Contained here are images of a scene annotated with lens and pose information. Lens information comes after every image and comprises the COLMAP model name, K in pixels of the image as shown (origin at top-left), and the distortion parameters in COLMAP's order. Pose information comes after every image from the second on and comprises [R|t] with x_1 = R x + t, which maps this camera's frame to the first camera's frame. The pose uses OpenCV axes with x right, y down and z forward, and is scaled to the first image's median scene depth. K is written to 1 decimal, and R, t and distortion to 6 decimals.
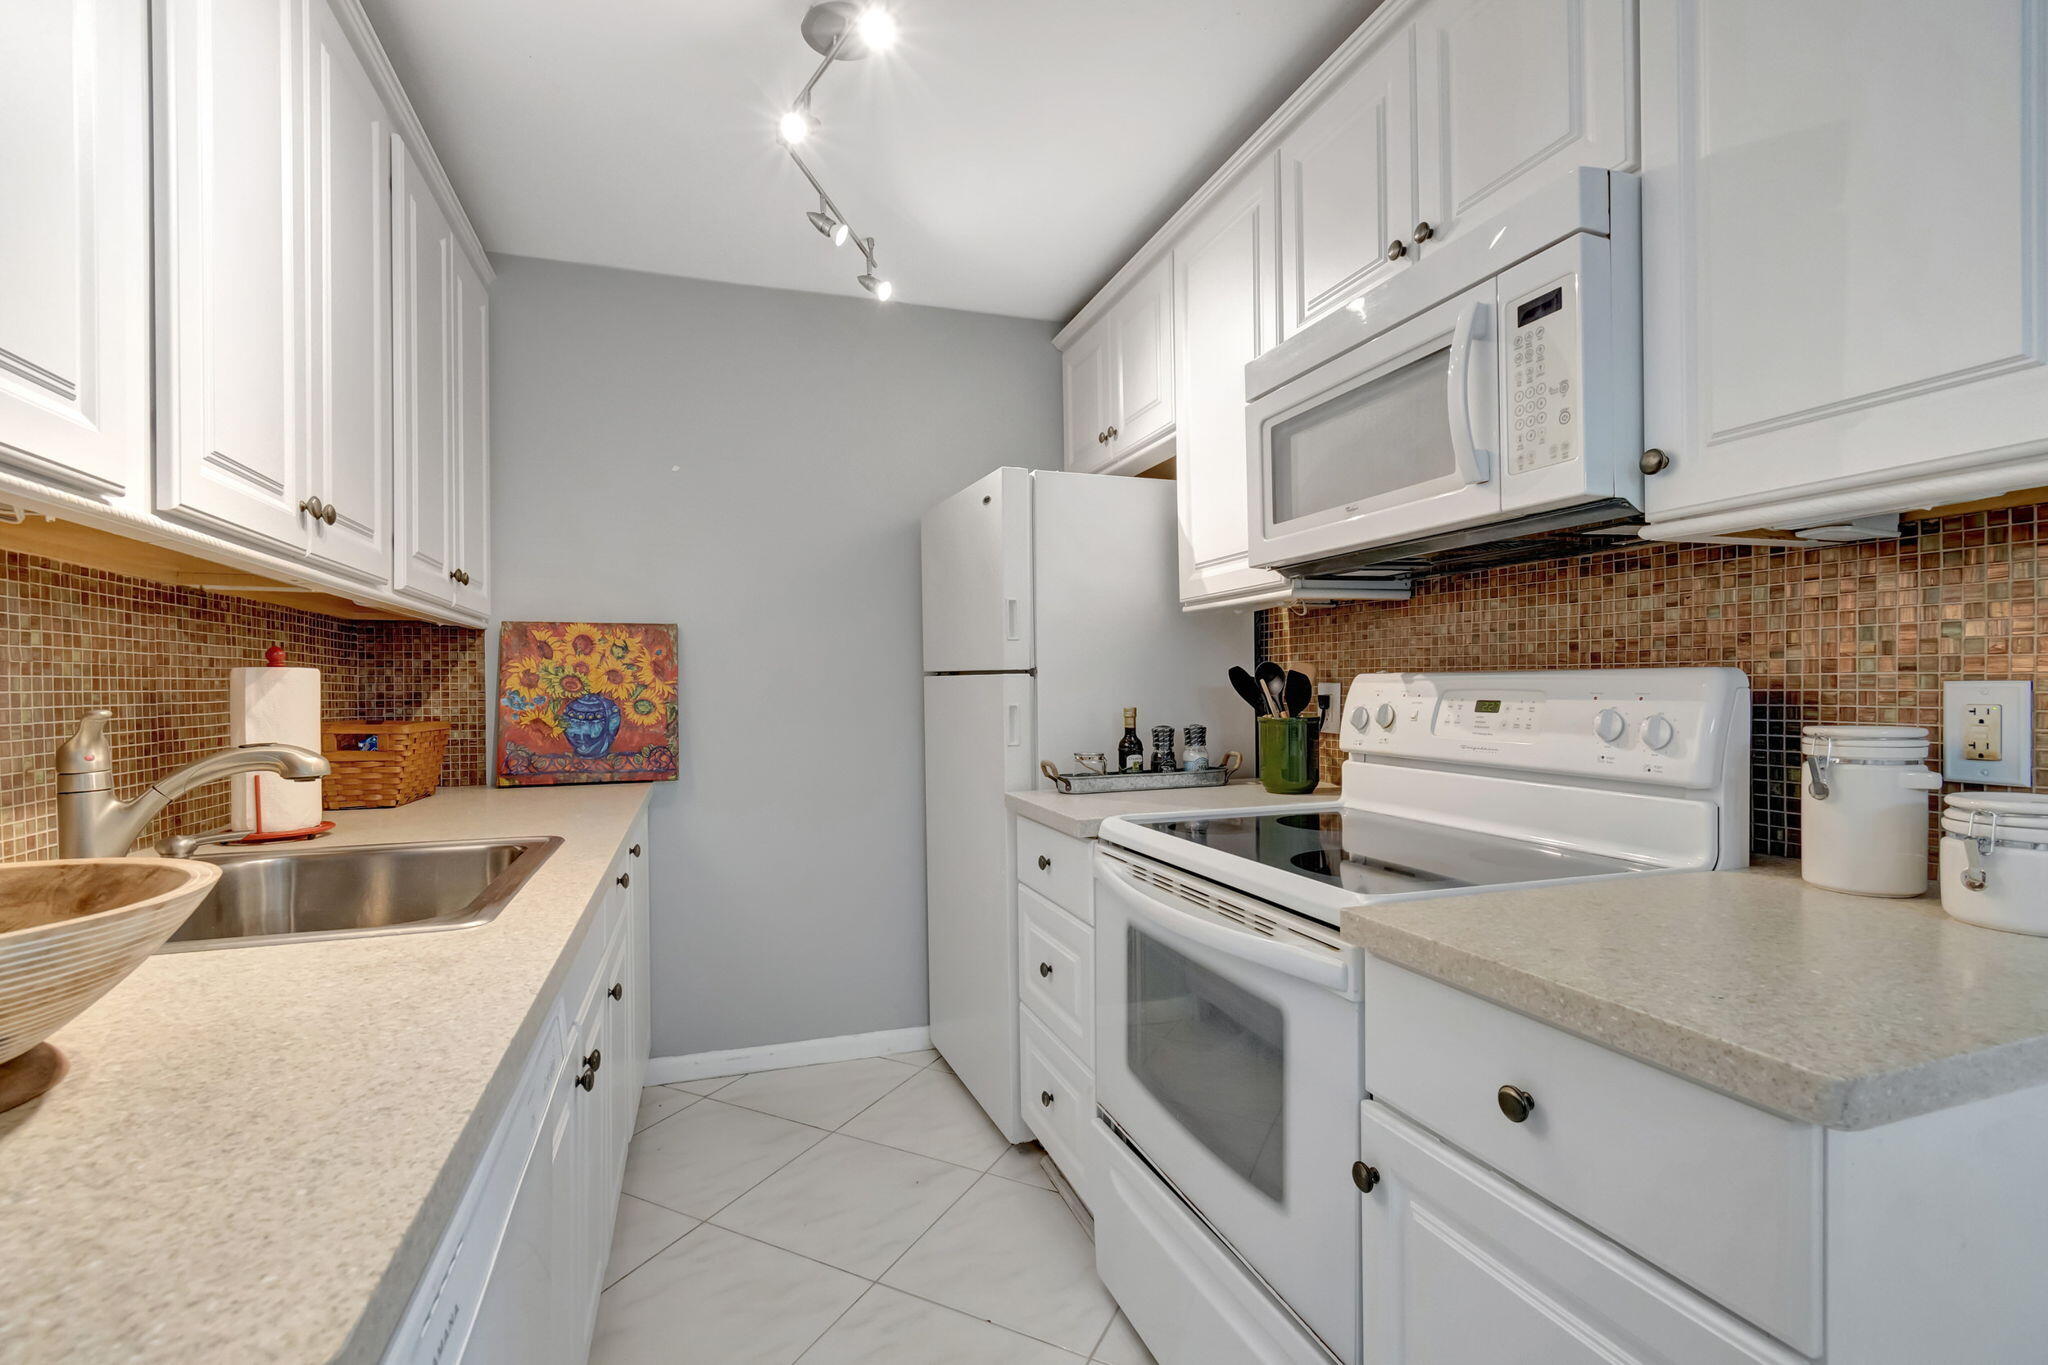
lens RADIAL K [[912.5, 0, 1003.4], [0, 912.5, 693.3], [0, 0, 1]] dist [0.006566, -0.002378]
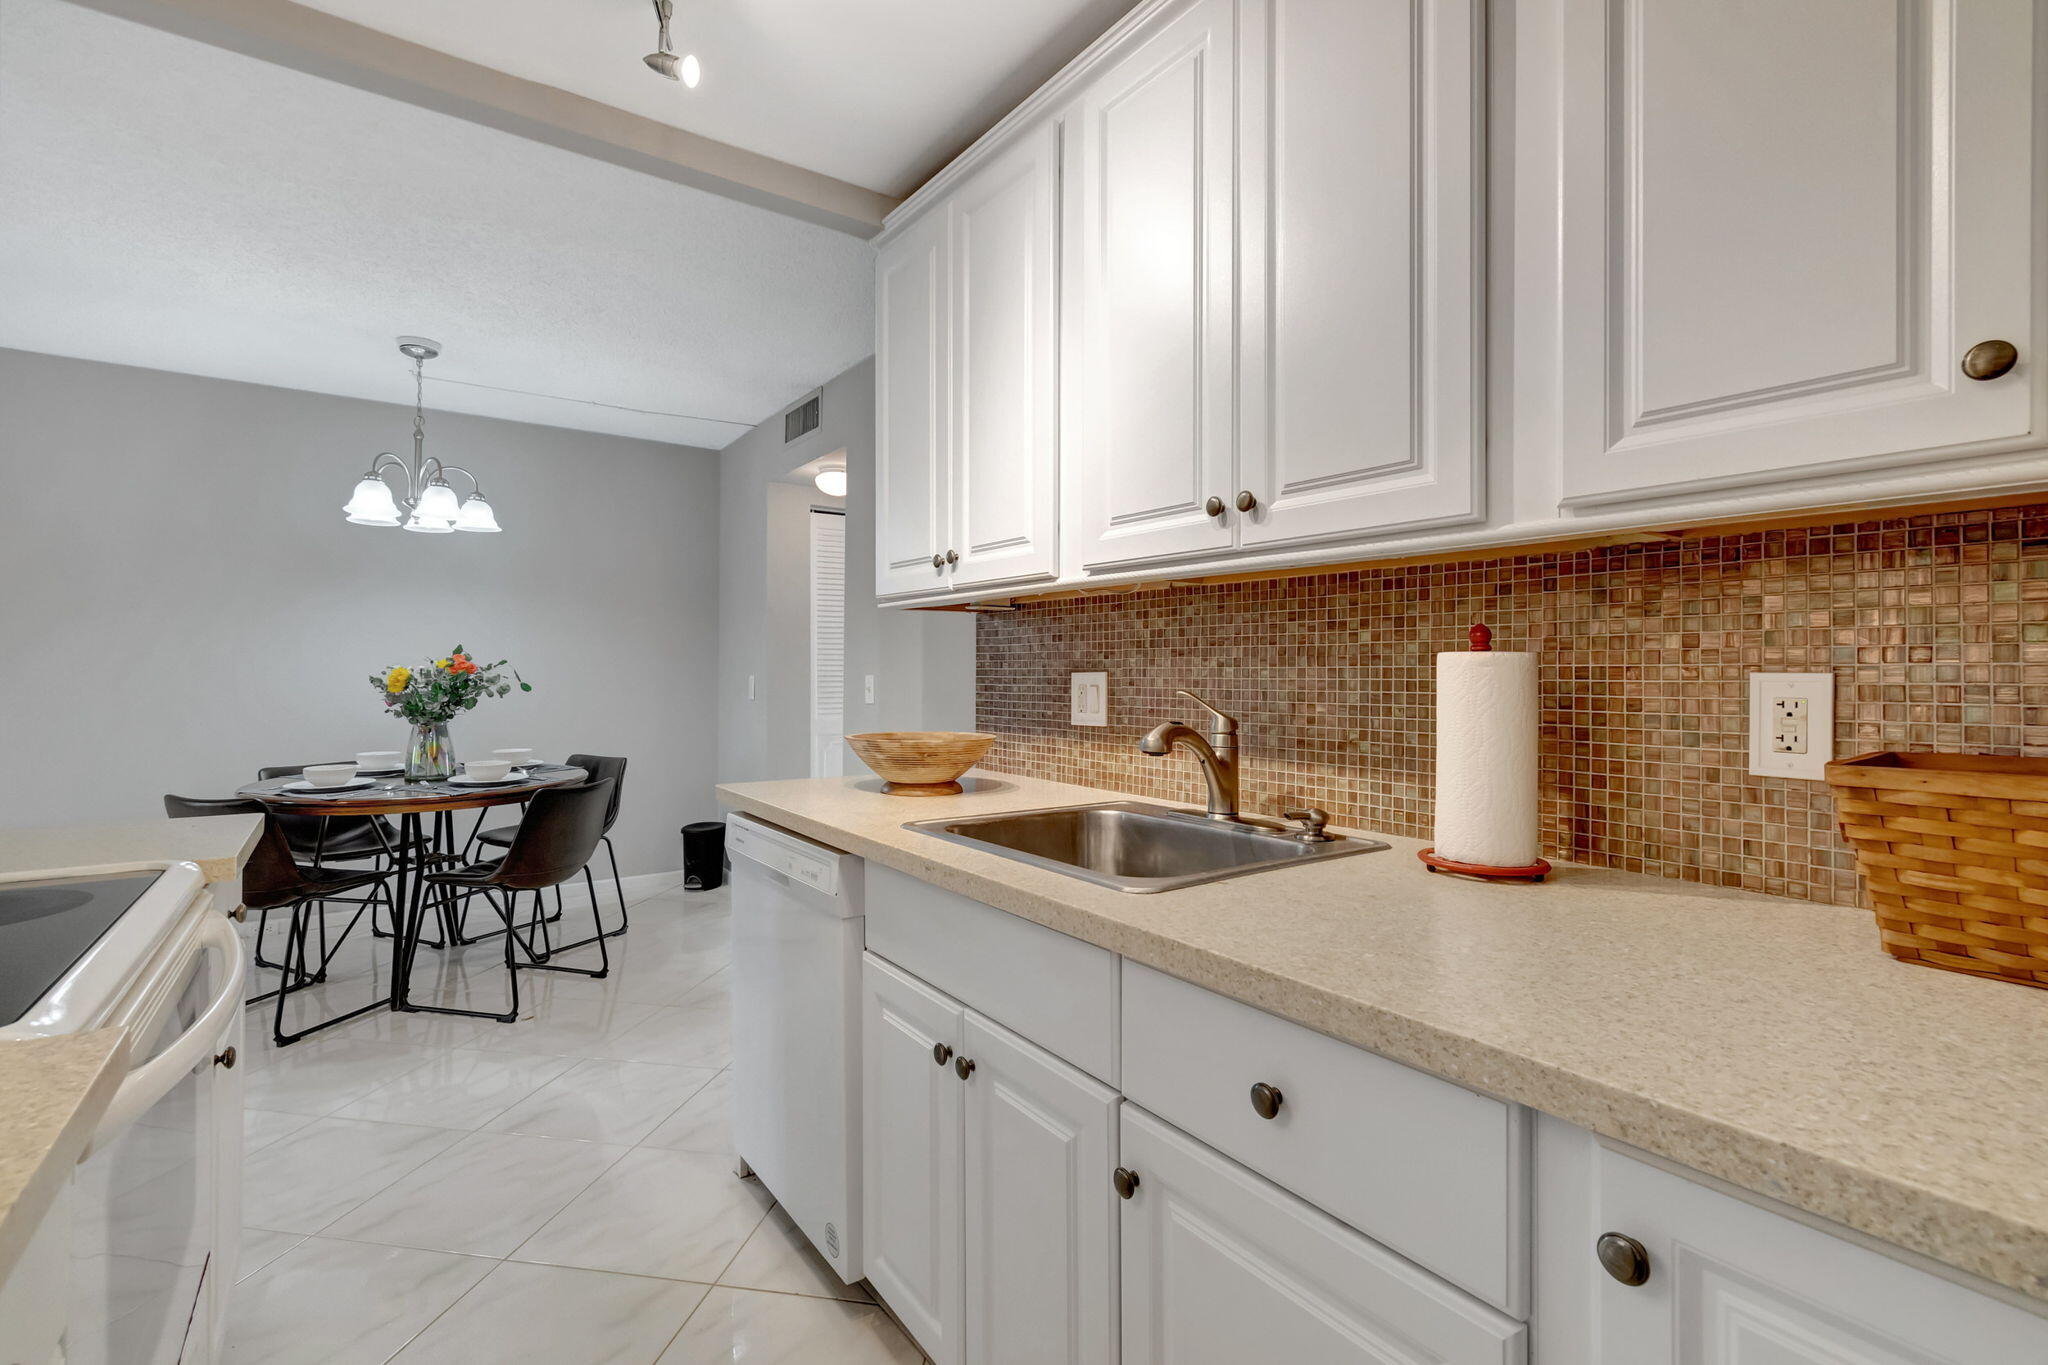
lens RADIAL K [[912.5, 0, 990.2], [0, 912.5, 668.6], [0, 0, 1]] dist [0.006566, -0.002378]
pose [[-0.957373, 0.003153, -0.288836, -0.145927], [0.001579, 0.999983, 0.005685, -0.016542], [0.288849, 0.004986, -0.957362, 1.422639]]
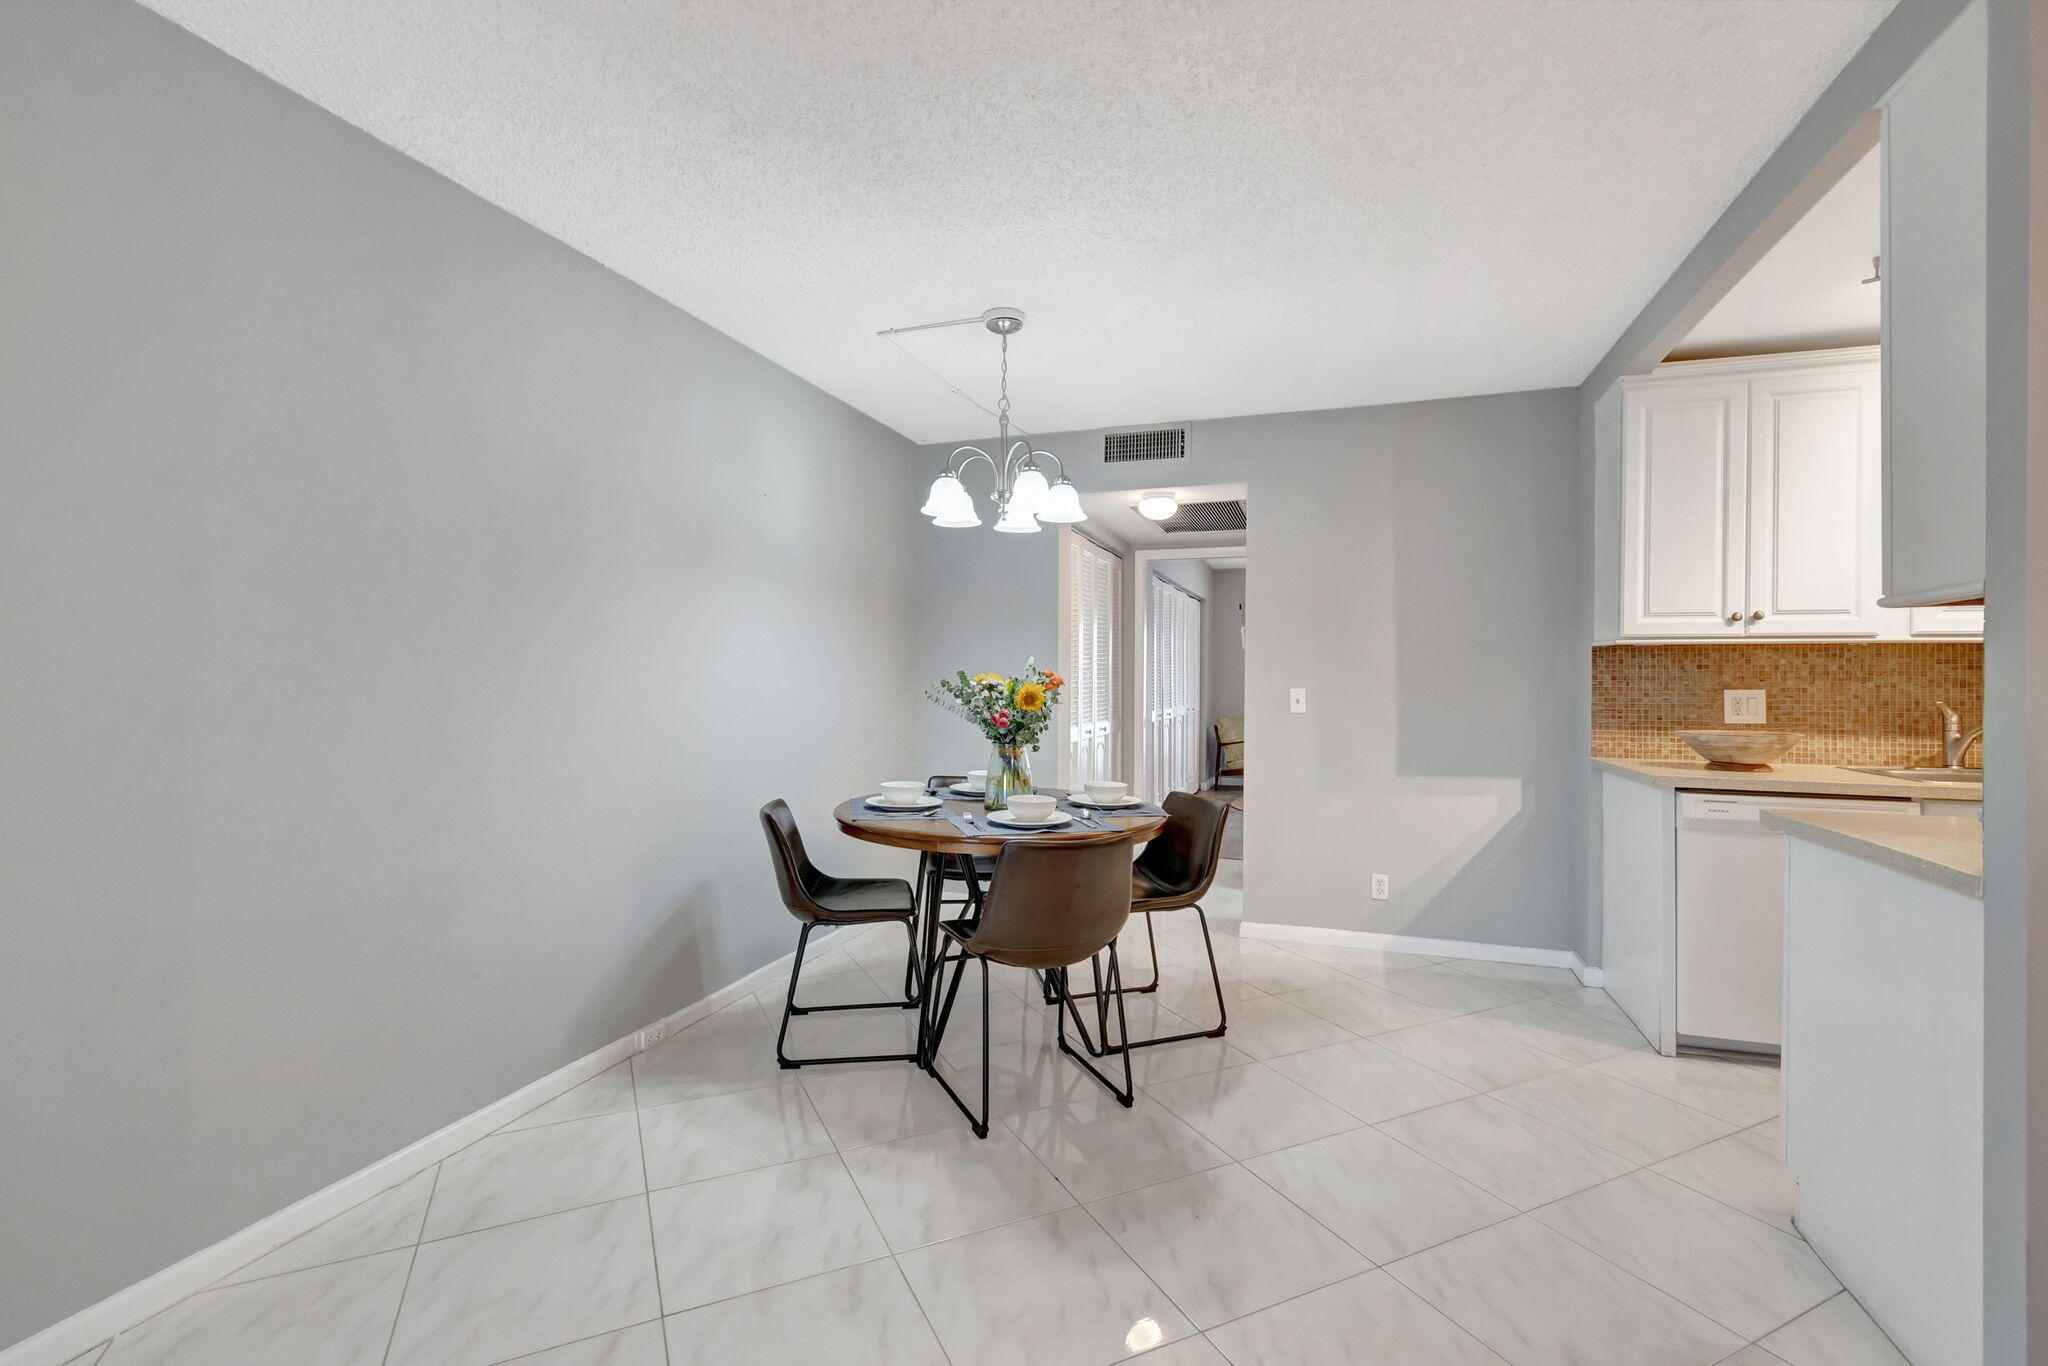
lens RADIAL K [[912.5, 0, 1004.9], [0, 912.5, 676.4], [0, 0, 1]] dist [0.006566, -0.002378]
pose [[-0.611058, 0.005142, -0.791569, 1.809252], [-0.006399, 0.999914, 0.011435, -0.043809], [0.791560, 0.012053, -0.610973, 0.269013]]
